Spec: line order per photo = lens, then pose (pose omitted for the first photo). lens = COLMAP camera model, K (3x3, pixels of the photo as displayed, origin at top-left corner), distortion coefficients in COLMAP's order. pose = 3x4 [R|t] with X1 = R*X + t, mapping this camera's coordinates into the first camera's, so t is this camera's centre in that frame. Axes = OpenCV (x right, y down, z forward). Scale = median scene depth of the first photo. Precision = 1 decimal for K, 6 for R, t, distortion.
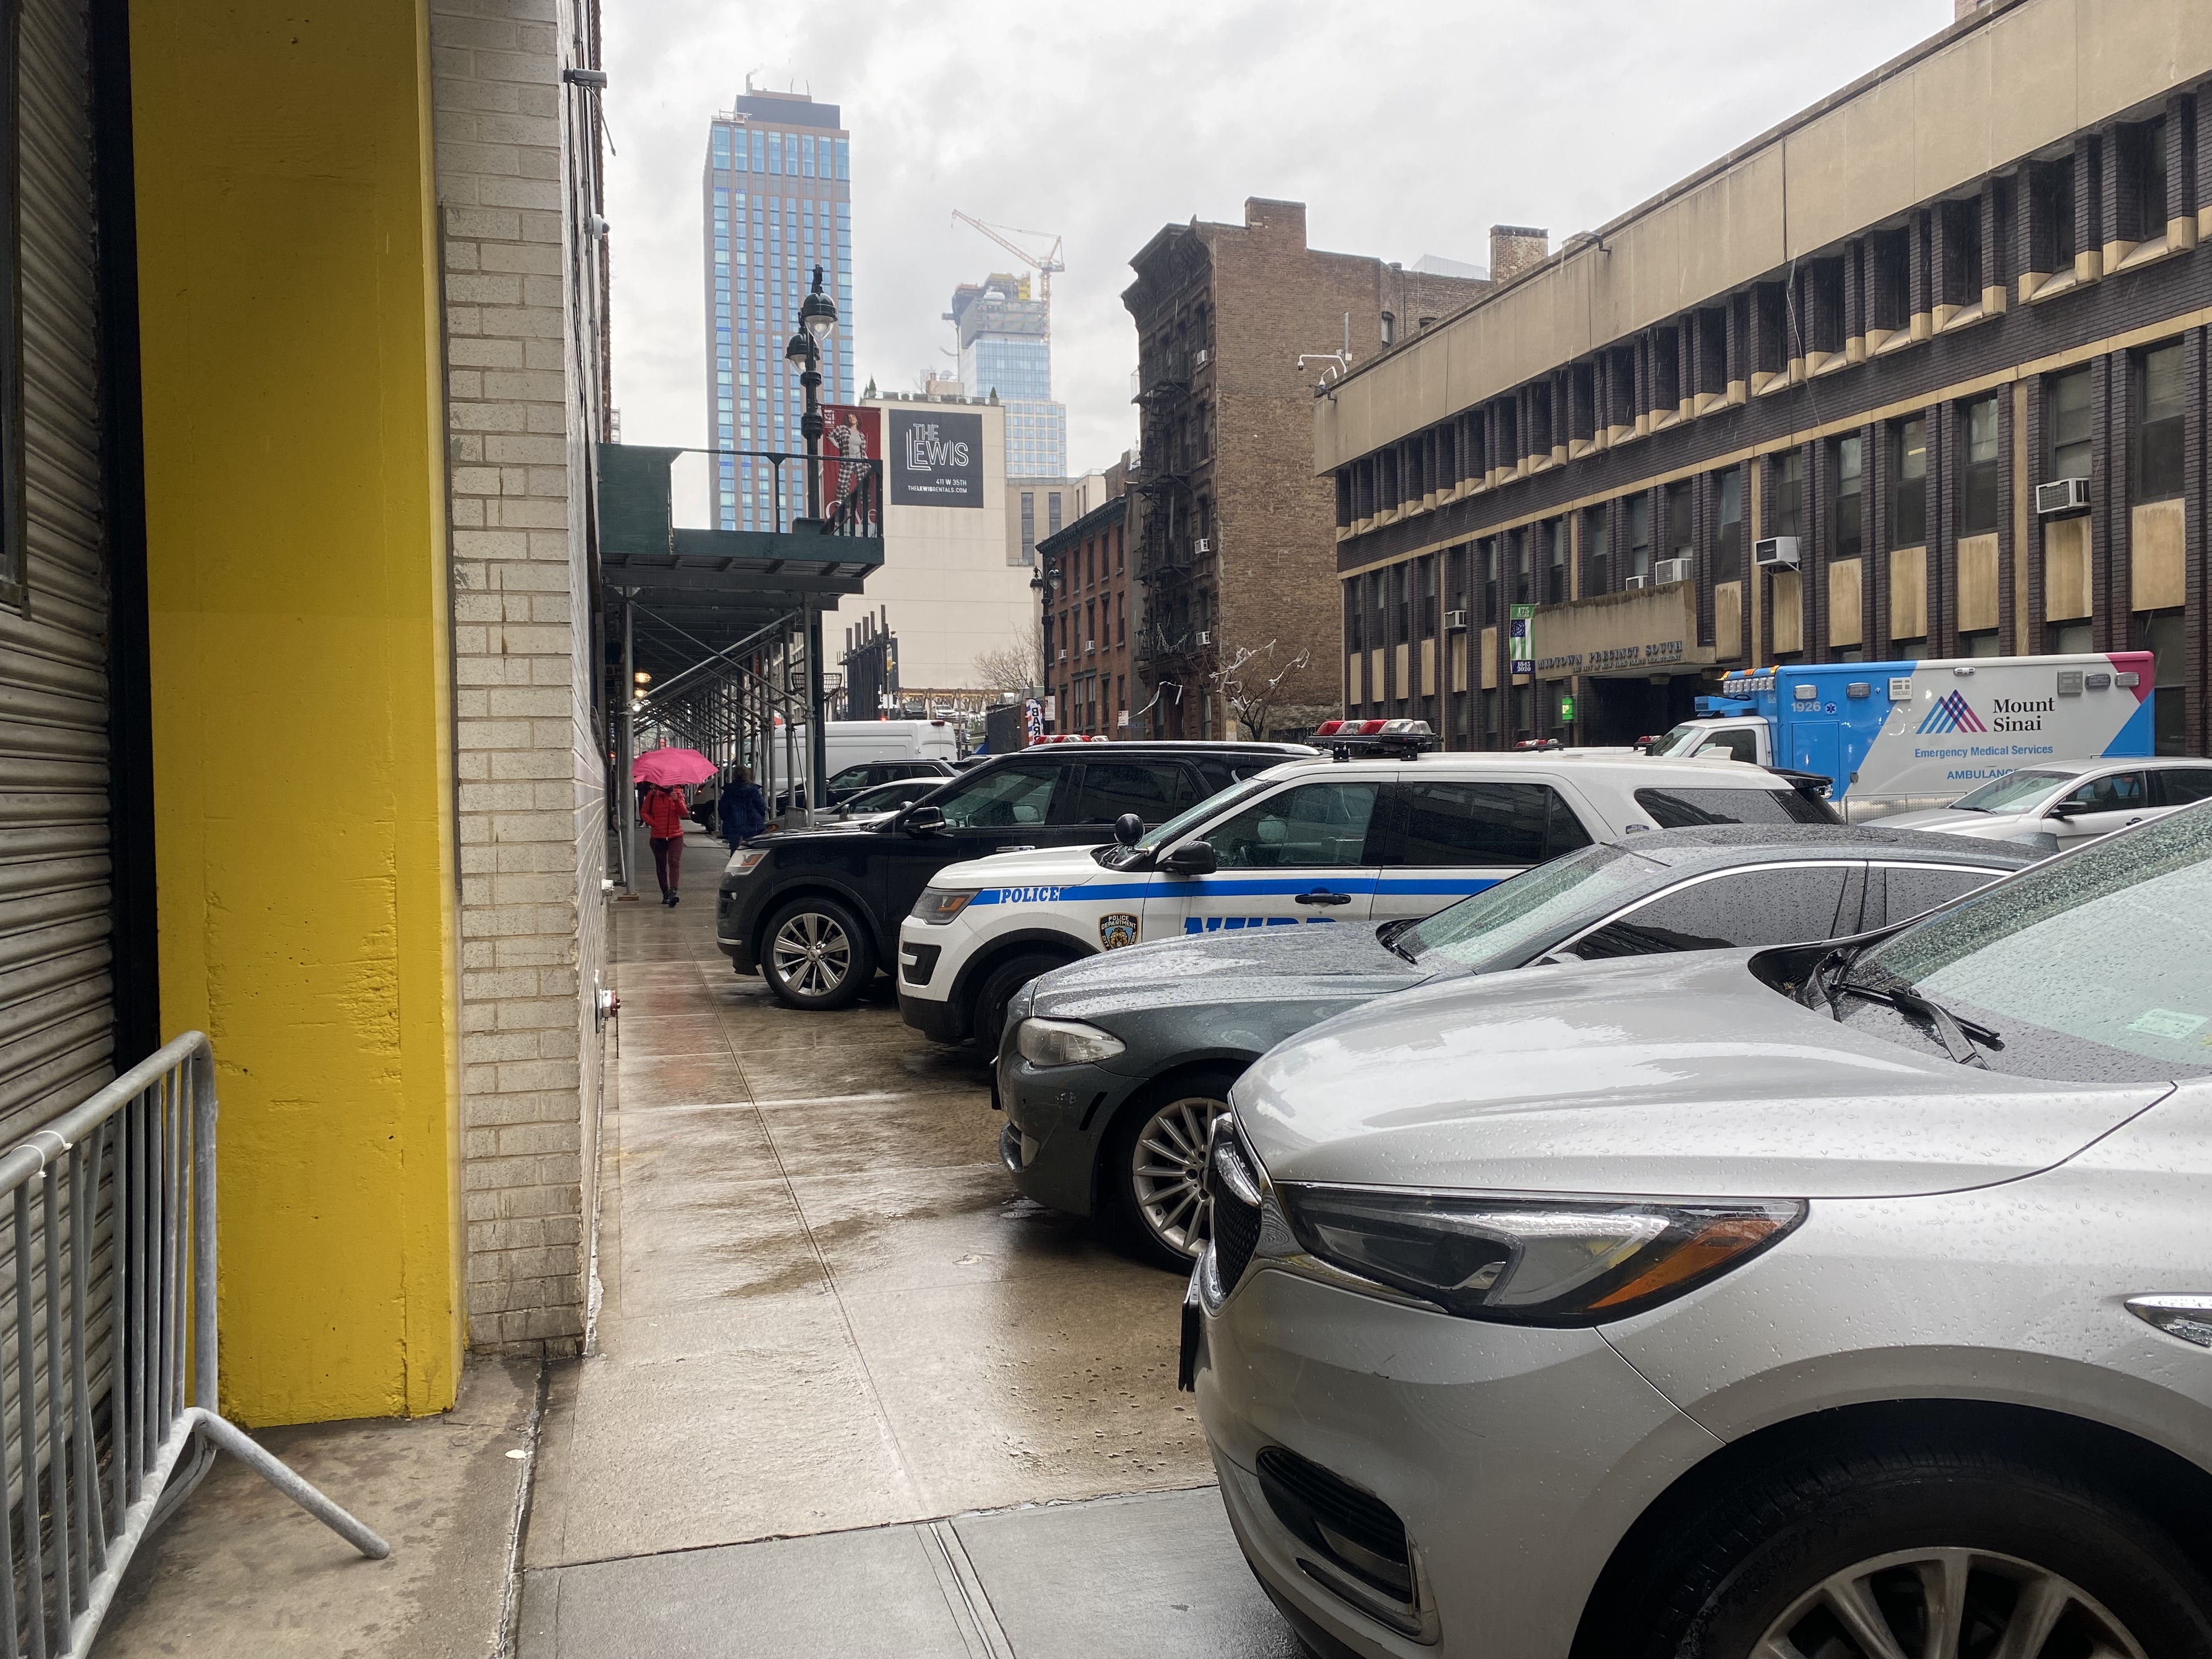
lens RADIAL K [[1700.3, 0, 1116.2], [0, 1700.3, 829.4], [0, 0, 1]] dist [0.025666, -0.002596]
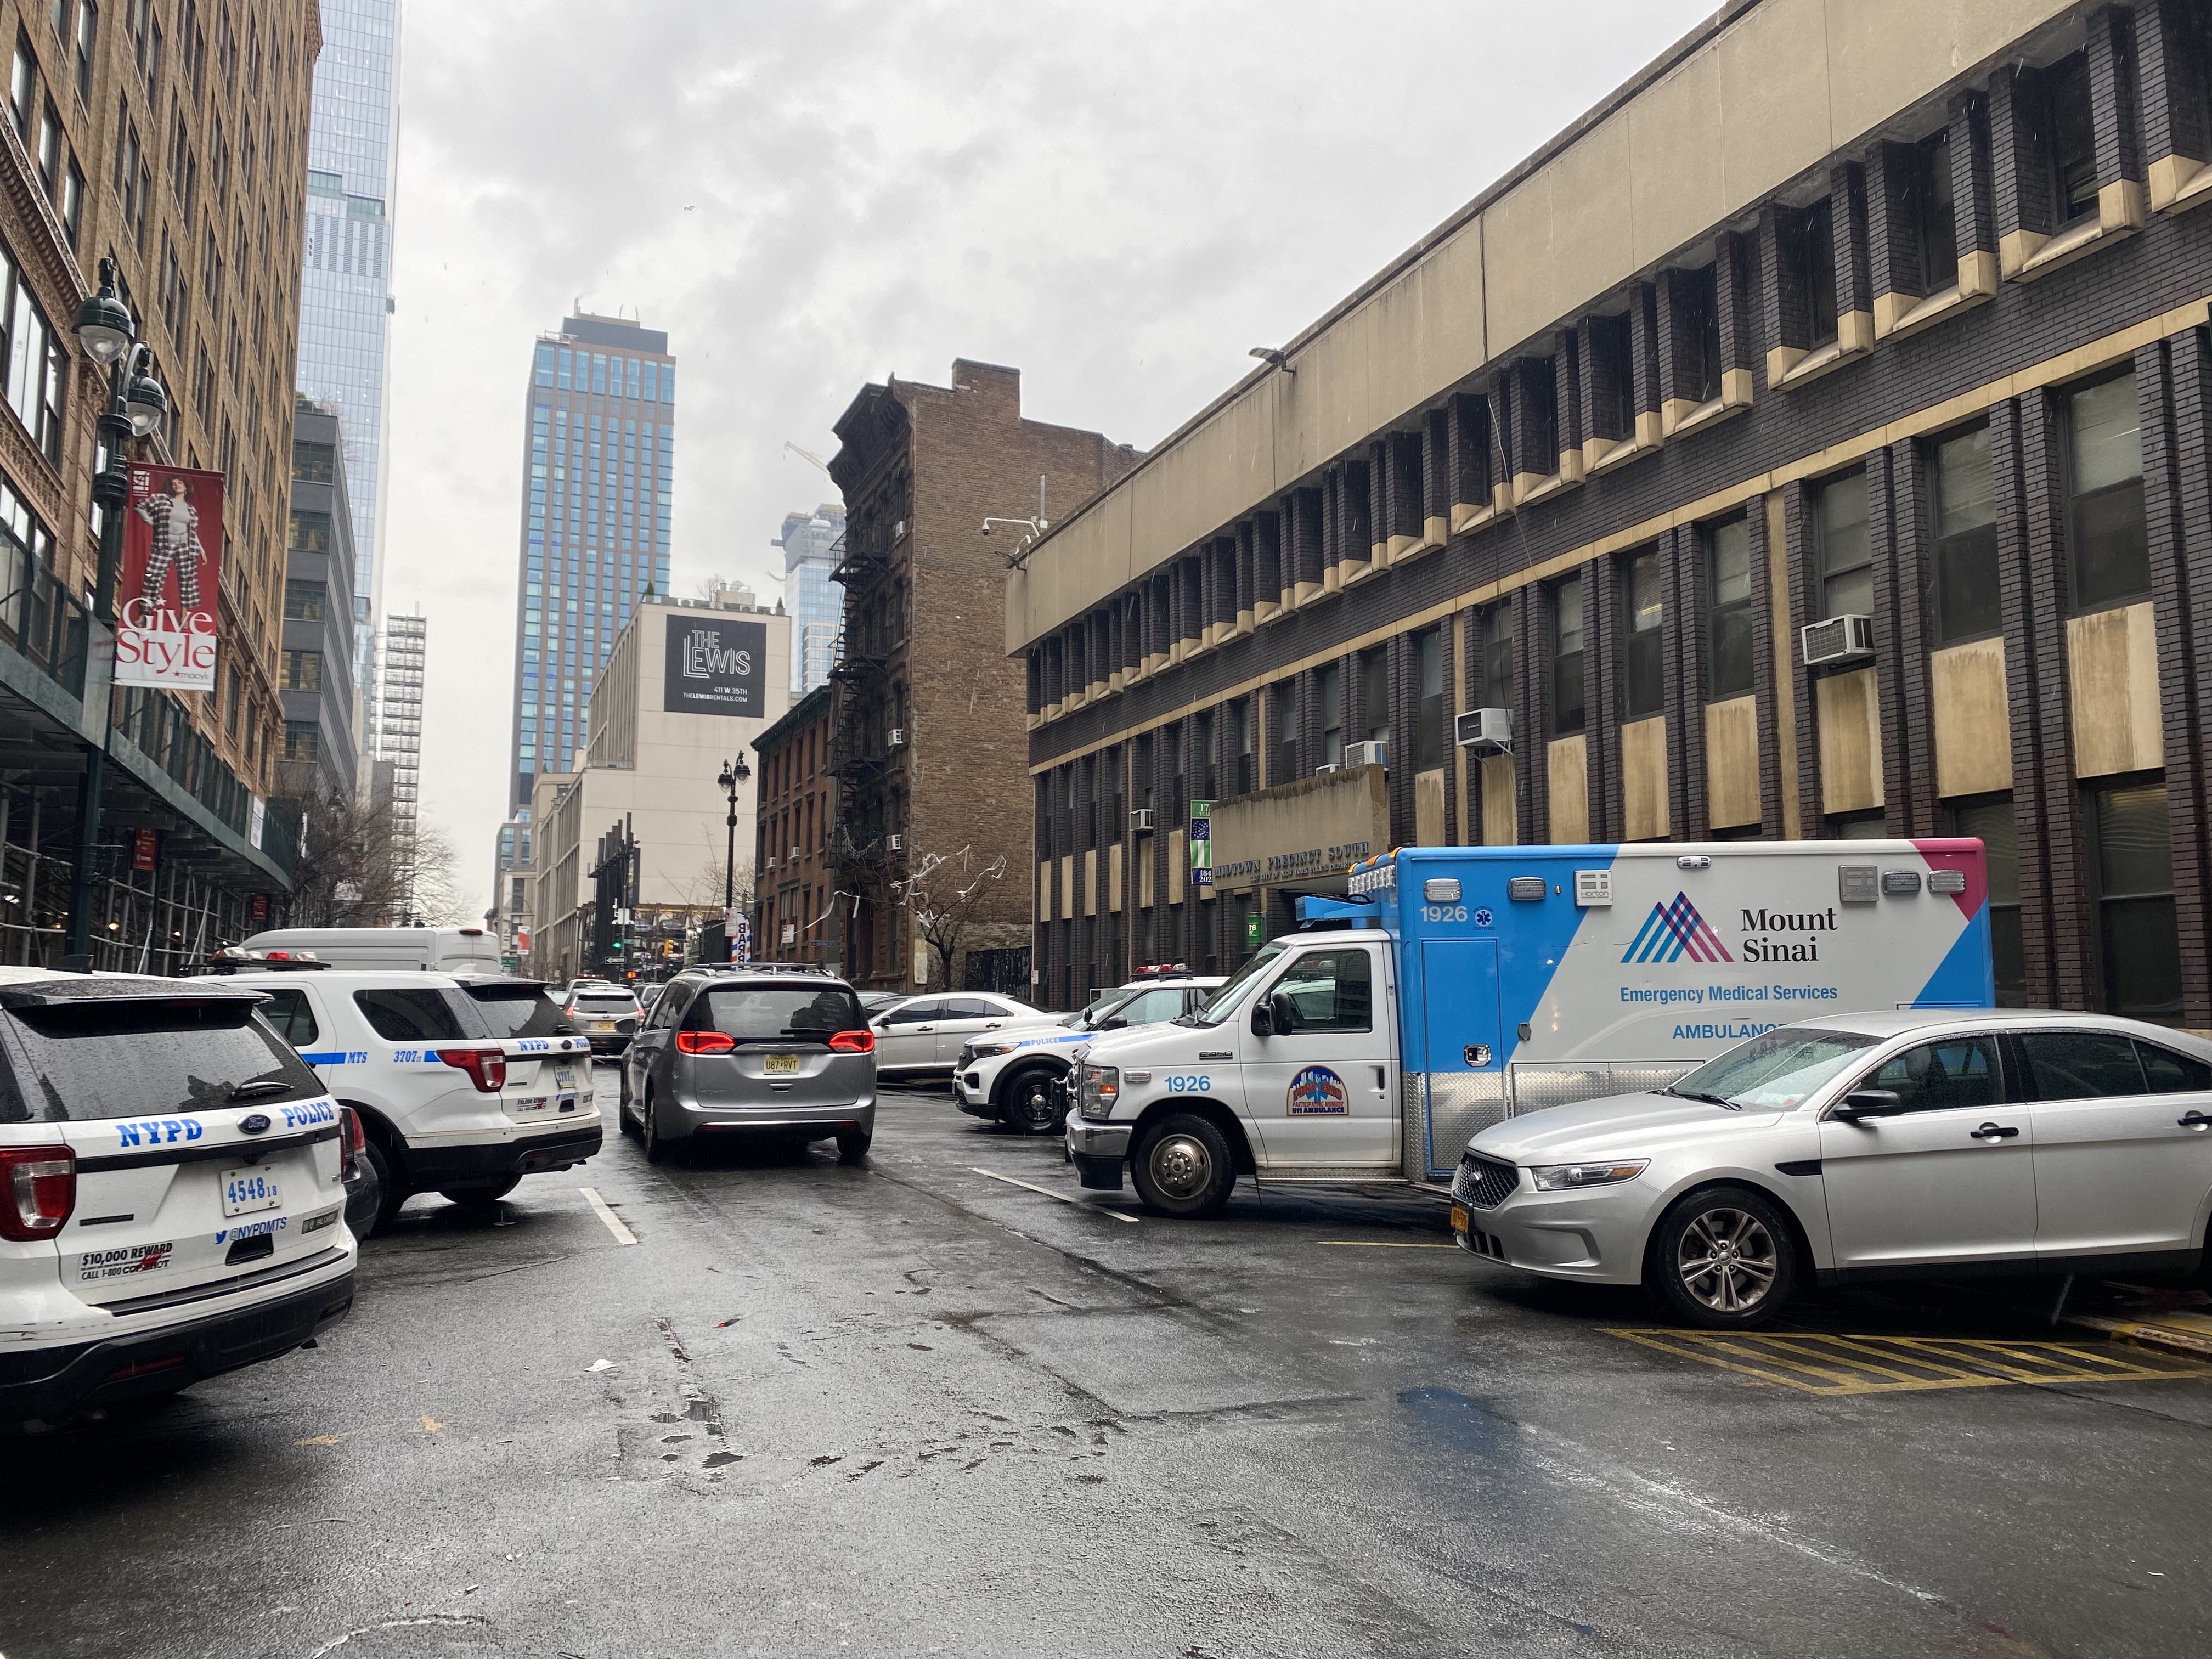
lens RADIAL K [[1684.9, 0, 1091.6], [0, 1684.9, 824.5], [0, 0, 1]] dist [0.103479, -0.158792]
pose [[0.996341, 0.025435, 0.081592, 0.153784], [-0.014069, 0.990476, -0.136966, -0.012555], [-0.084299, 0.135317, 0.987210, 0.275229]]
